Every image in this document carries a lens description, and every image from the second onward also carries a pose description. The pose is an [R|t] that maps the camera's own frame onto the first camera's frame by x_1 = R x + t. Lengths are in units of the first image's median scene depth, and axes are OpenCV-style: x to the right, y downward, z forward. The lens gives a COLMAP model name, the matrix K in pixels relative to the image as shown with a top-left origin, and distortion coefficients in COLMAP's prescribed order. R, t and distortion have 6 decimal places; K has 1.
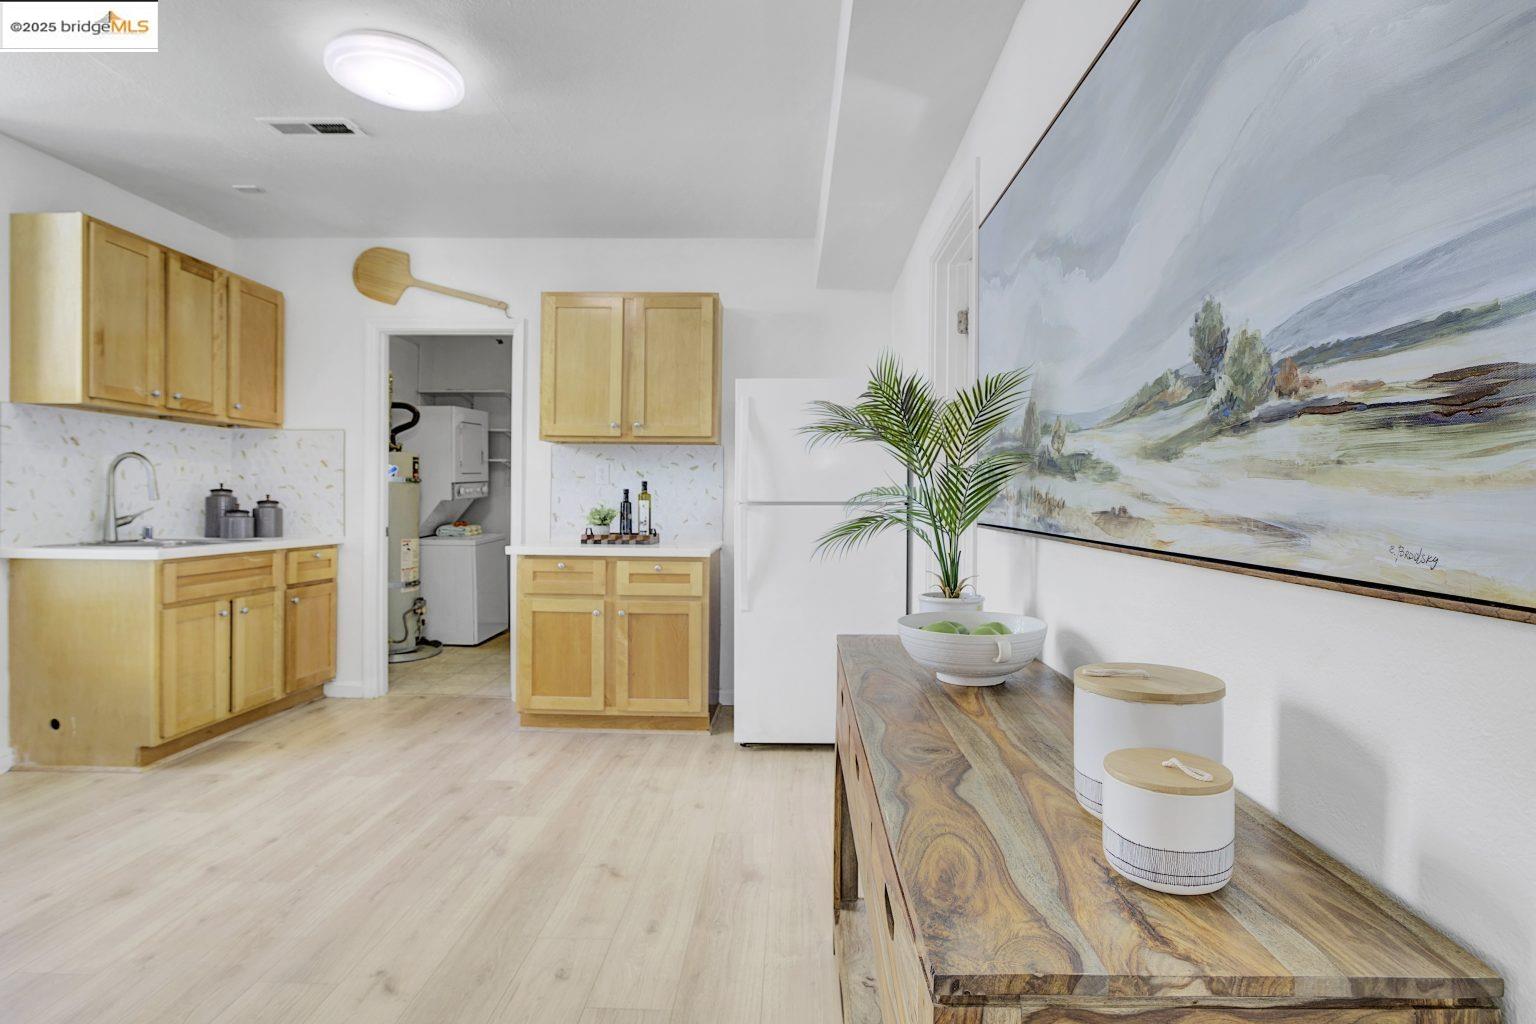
lens RADIAL K [[802.8, 0, 765.6], [0, 802.8, 498.6], [0, 0, 1]] dist [0.003047, 0.002346]
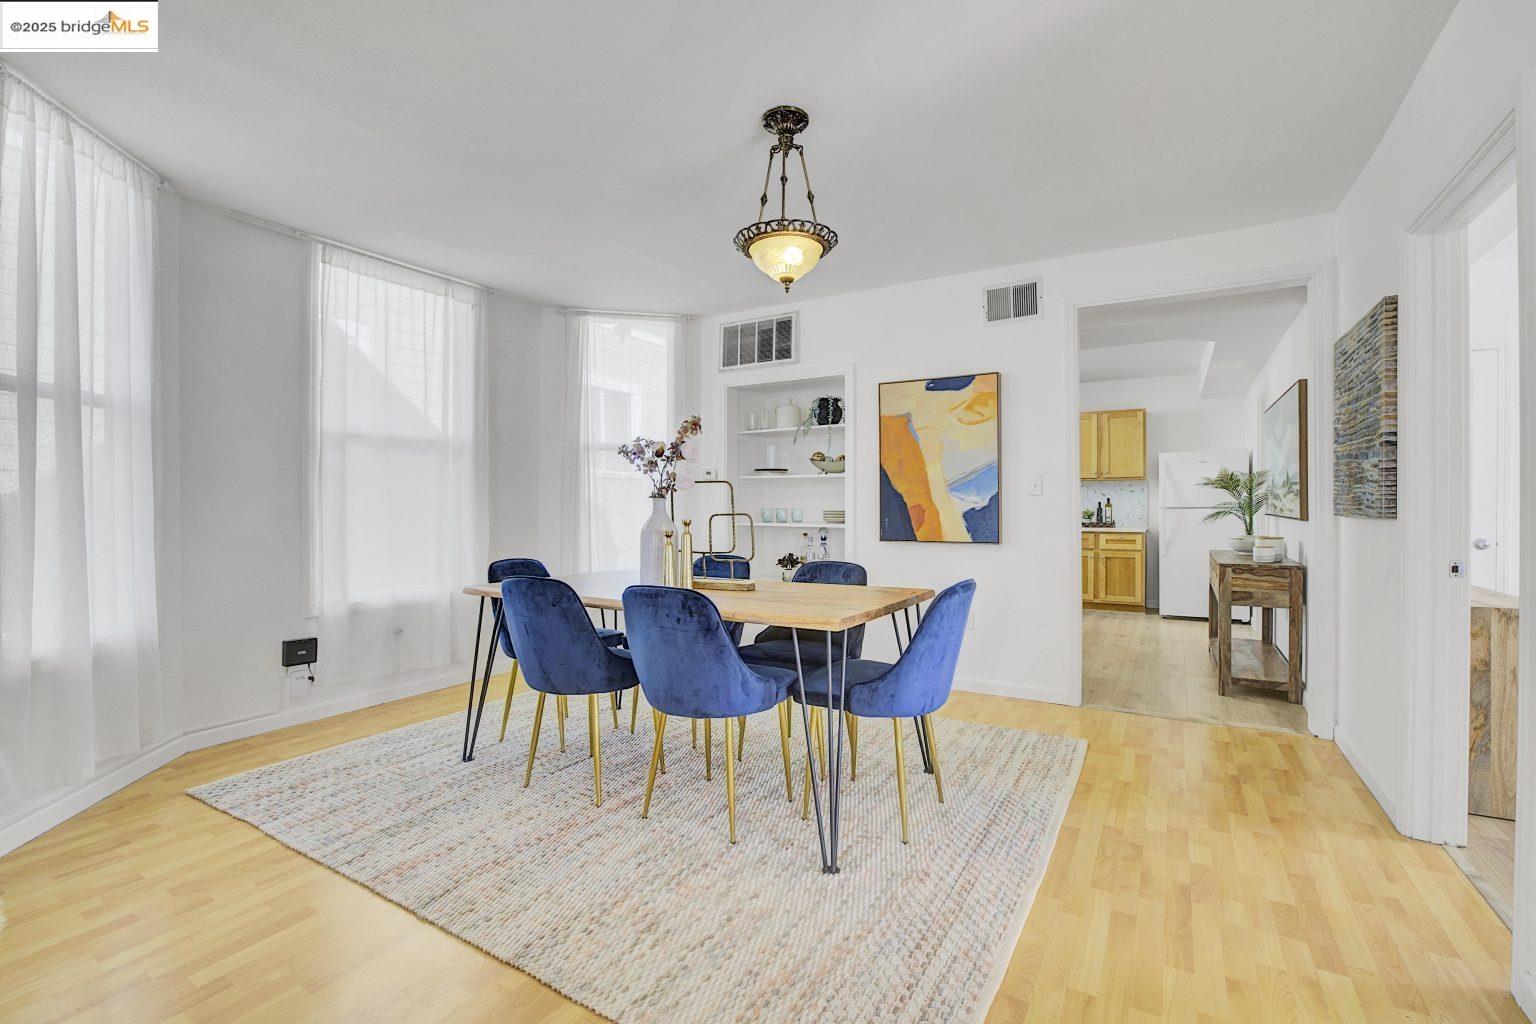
lens RADIAL K [[669.8, 0, 780.6], [0, 669.8, 511.2], [0, 0, 1]] dist [-0.035494, 0.007566]
pose [[0.877975, -0.010957, -0.478581, -0.077380], [0.013493, 0.999907, 0.001860, -0.002343], [0.478516, -0.008091, 0.878042, -1.082918]]
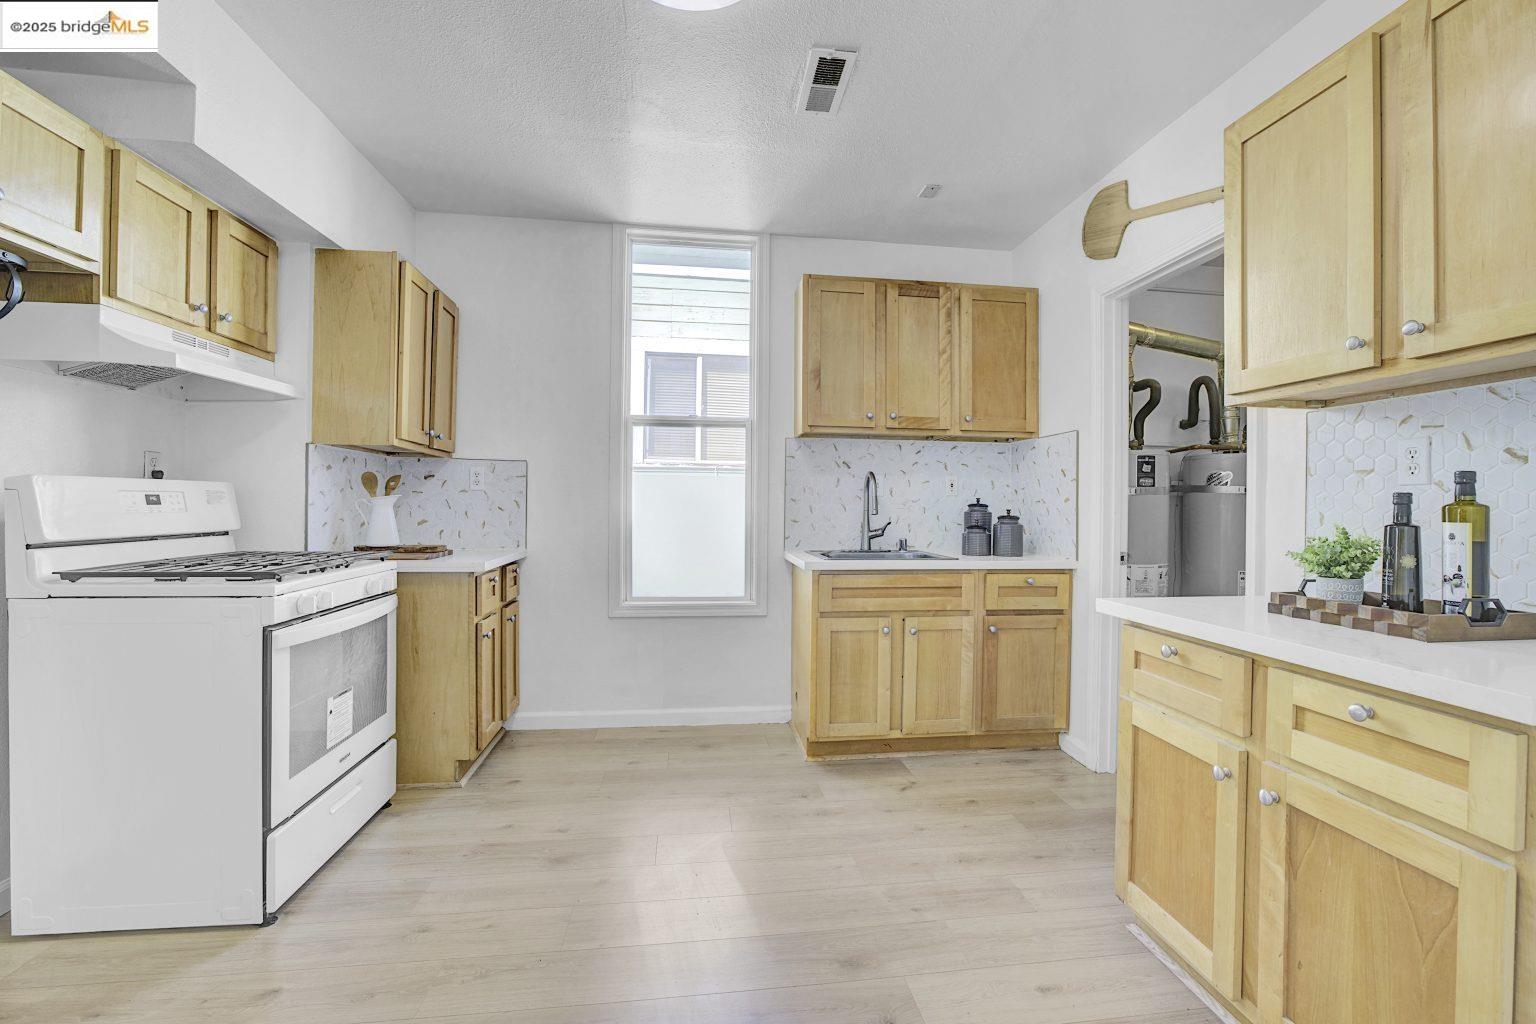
lens RADIAL K [[669.8, 0, 793.0], [0, 669.8, 505.8], [0, 0, 1]] dist [-0.035494, 0.007566]
pose [[0.176806, -0.009102, -0.984204, 0.104655], [-0.006662, 0.999923, -0.010444, 0.000189], [0.984223, 0.008404, 0.176732, 0.694225]]
